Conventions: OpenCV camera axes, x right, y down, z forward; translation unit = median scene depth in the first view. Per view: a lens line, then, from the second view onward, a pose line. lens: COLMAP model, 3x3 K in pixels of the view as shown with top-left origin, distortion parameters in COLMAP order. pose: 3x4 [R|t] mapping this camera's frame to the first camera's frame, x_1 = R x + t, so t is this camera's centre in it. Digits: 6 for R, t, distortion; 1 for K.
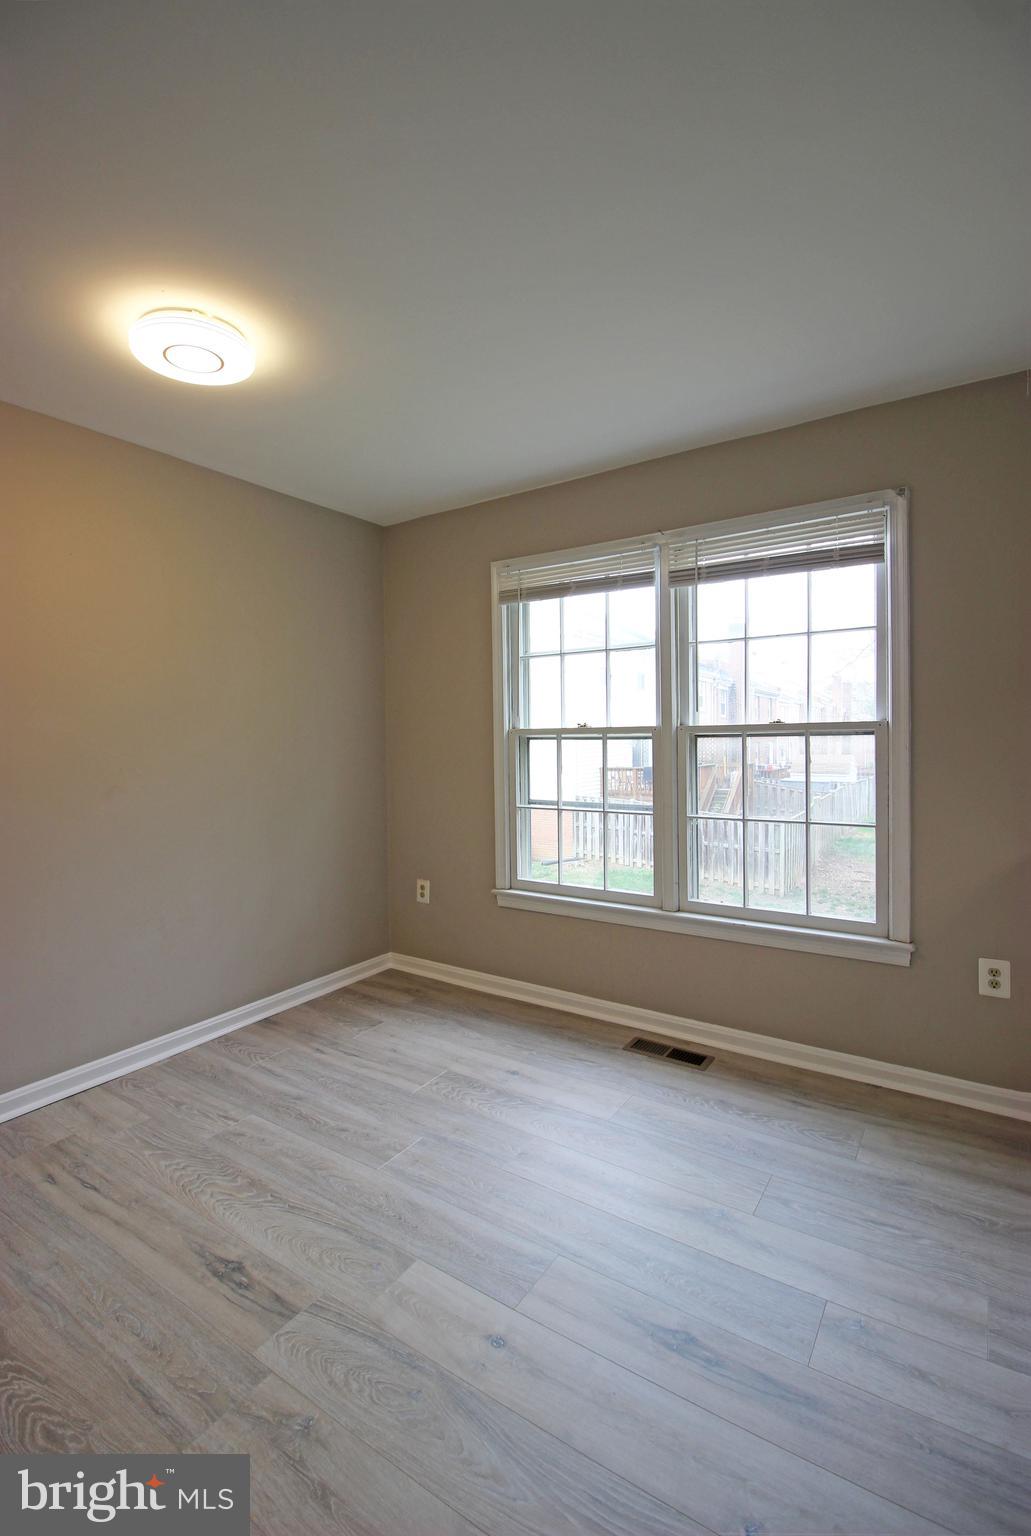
lens RADIAL K [[702.2, 0, 511.9], [0, 702.2, 755.6], [0, 0, 1]] dist [-0.004911, -0.007182]
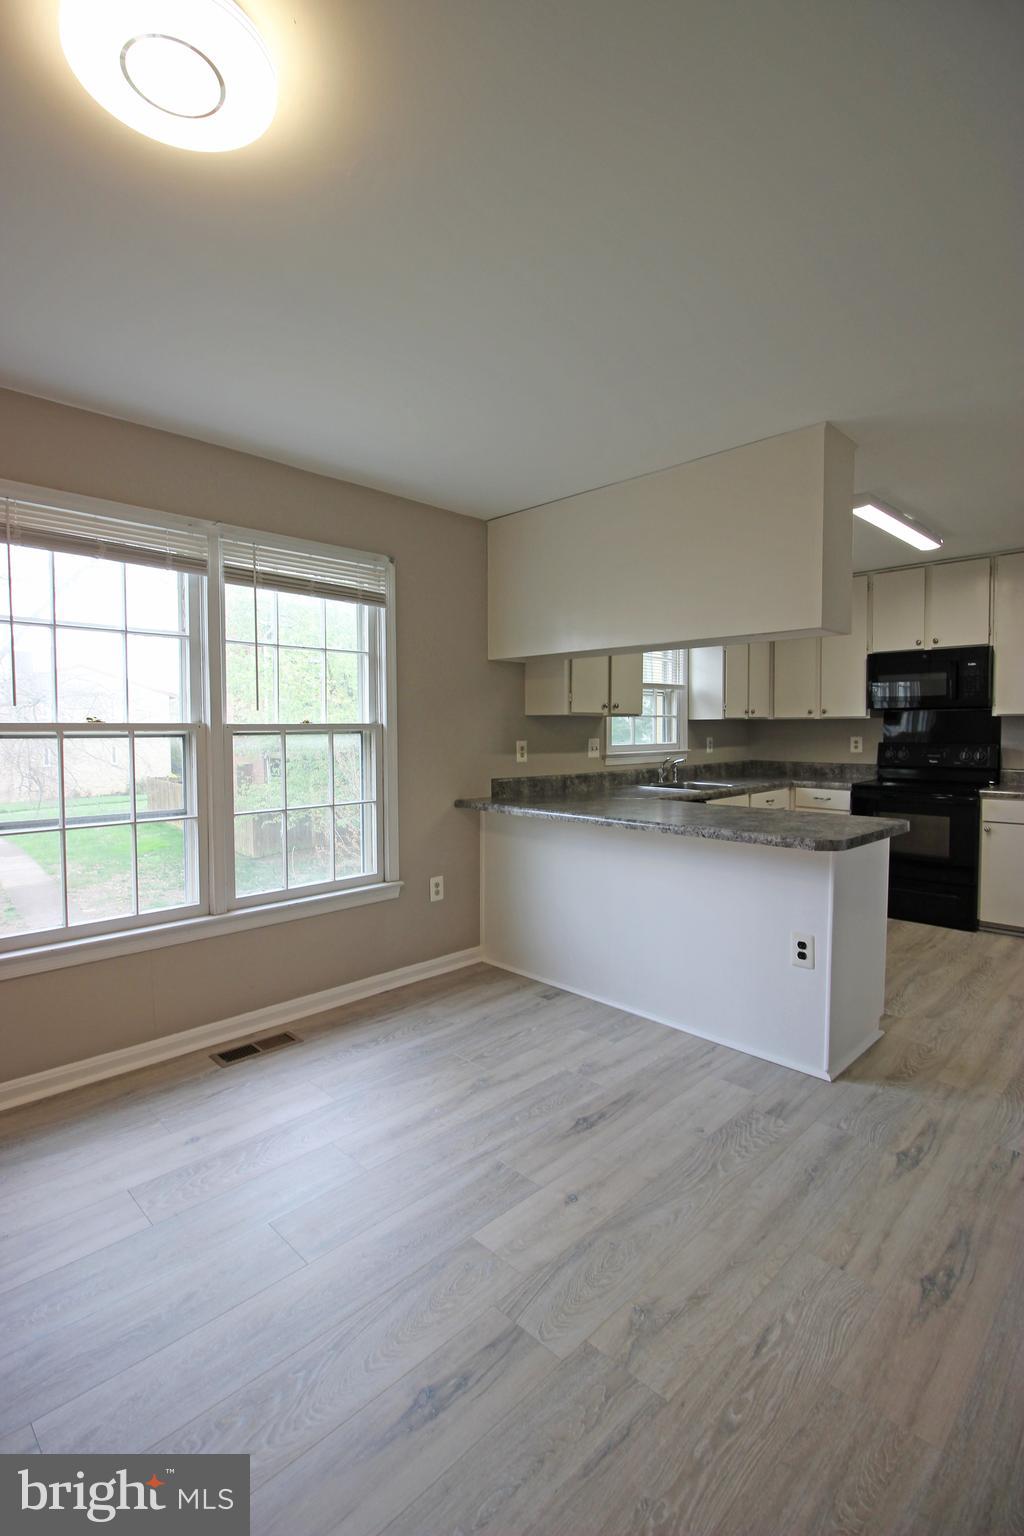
lens RADIAL K [[712.0, 0, 485.5], [0, 712.0, 756.8], [0, 0, 1]] dist [-0.004761, -0.009655]
pose [[0.209211, -0.023238, 0.977594, -0.849284], [0.029958, 0.999401, 0.017345, -0.002850], [-0.977411, 0.025658, 0.209782, 0.554117]]
